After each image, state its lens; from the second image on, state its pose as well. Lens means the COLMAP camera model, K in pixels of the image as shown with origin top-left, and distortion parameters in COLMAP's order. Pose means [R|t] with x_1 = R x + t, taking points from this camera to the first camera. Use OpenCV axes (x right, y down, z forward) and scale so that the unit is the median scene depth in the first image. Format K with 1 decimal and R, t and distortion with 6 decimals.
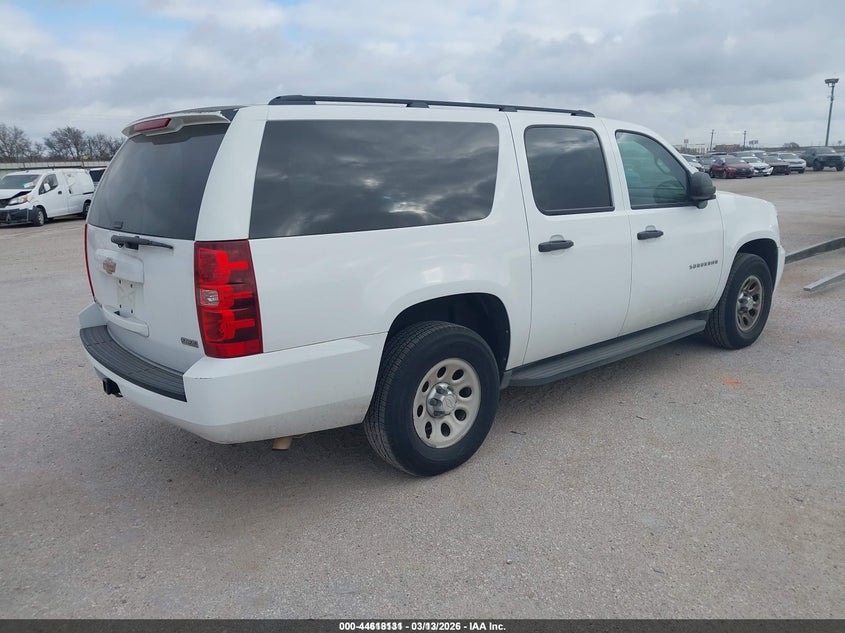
lens RADIAL K [[733.9, 0, 422.5], [0, 733.9, 316.5], [0, 0, 1]] dist [0.075748, 0.000945]
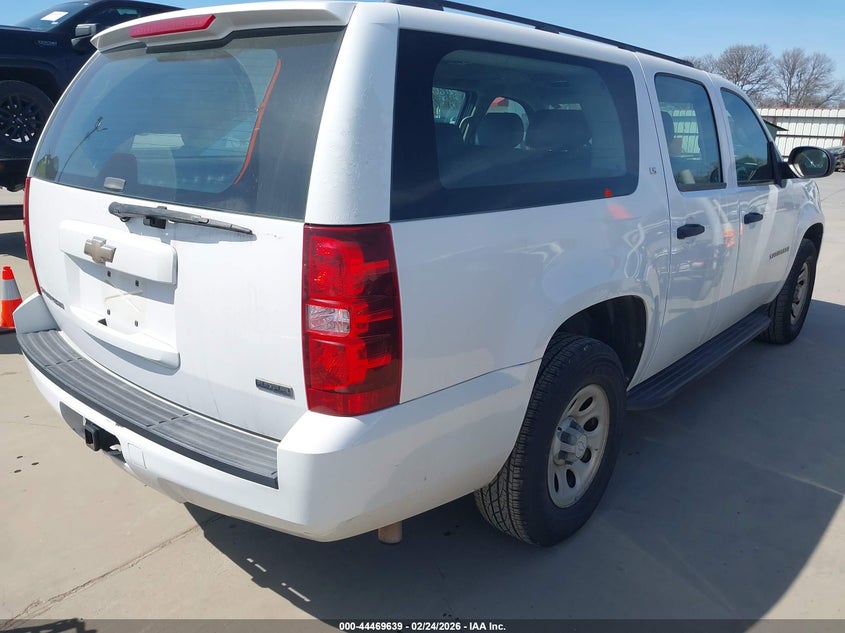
lens RADIAL K [[695.7, 0, 396.8], [0, 695.7, 308.6], [0, 0, 1]] dist [-0.007201, -0.003975]
pose [[0.977207, 0.004438, 0.212244, -0.311260], [-0.018291, 0.997824, 0.063352, -0.063122], [-0.211501, -0.065790, 0.975161, 0.389988]]
